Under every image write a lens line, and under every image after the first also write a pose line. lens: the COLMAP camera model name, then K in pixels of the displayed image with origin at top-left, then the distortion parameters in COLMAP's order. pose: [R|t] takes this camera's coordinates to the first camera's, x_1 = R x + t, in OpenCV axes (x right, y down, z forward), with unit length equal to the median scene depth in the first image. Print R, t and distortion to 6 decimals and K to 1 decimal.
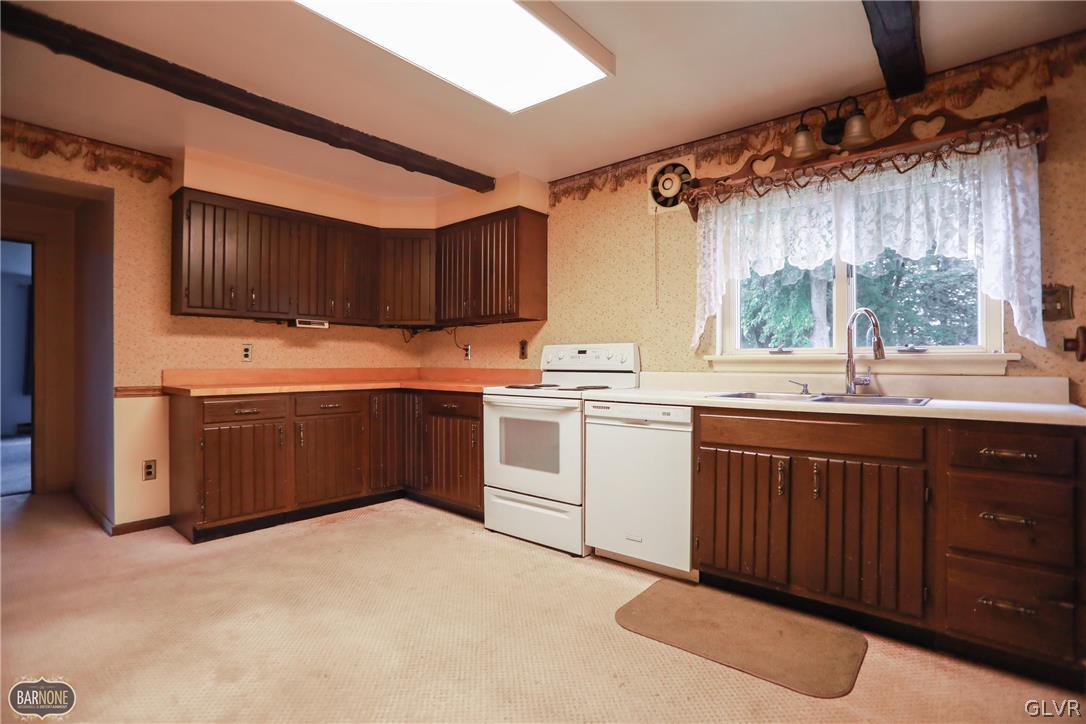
lens RADIAL K [[523.2, 0, 543.0], [0, 523.2, 362.0], [0, 0, 1]] dist [-0.087229, 0.042886]
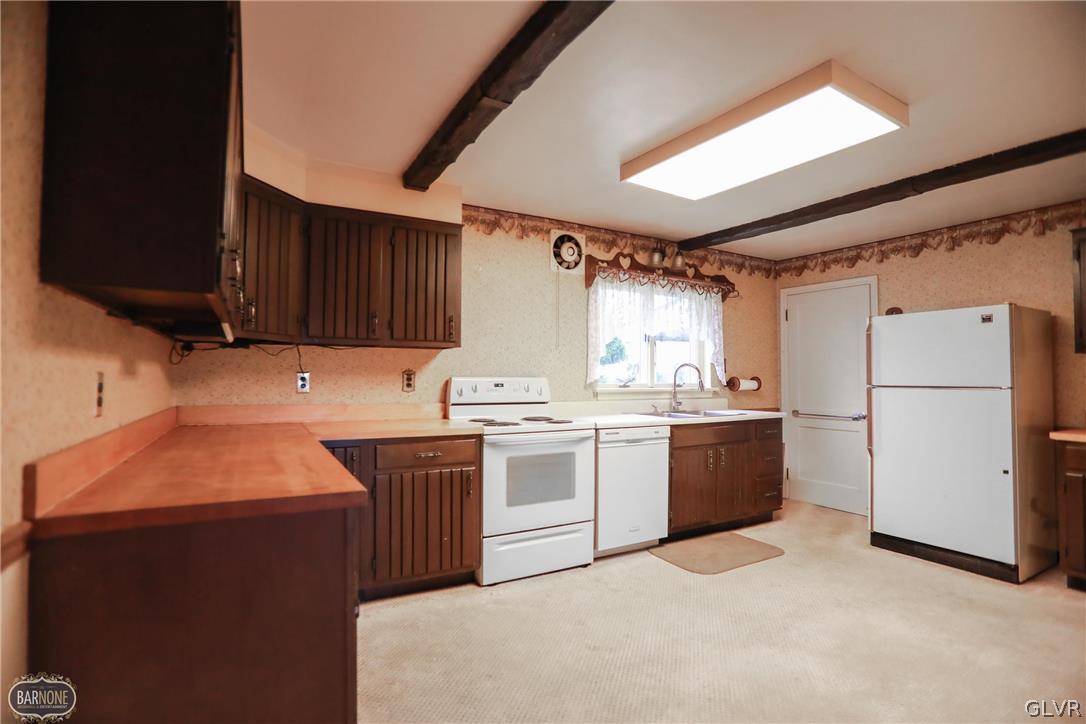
lens RADIAL K [[523.2, 0, 543.0], [0, 523.2, 362.0], [0, 0, 1]] dist [-0.087229, 0.042886]
pose [[0.334637, 0.029596, 0.941882, -0.991527], [-0.008063, 0.999560, -0.028544, -0.040927], [-0.942313, 0.001957, 0.334728, 0.658305]]
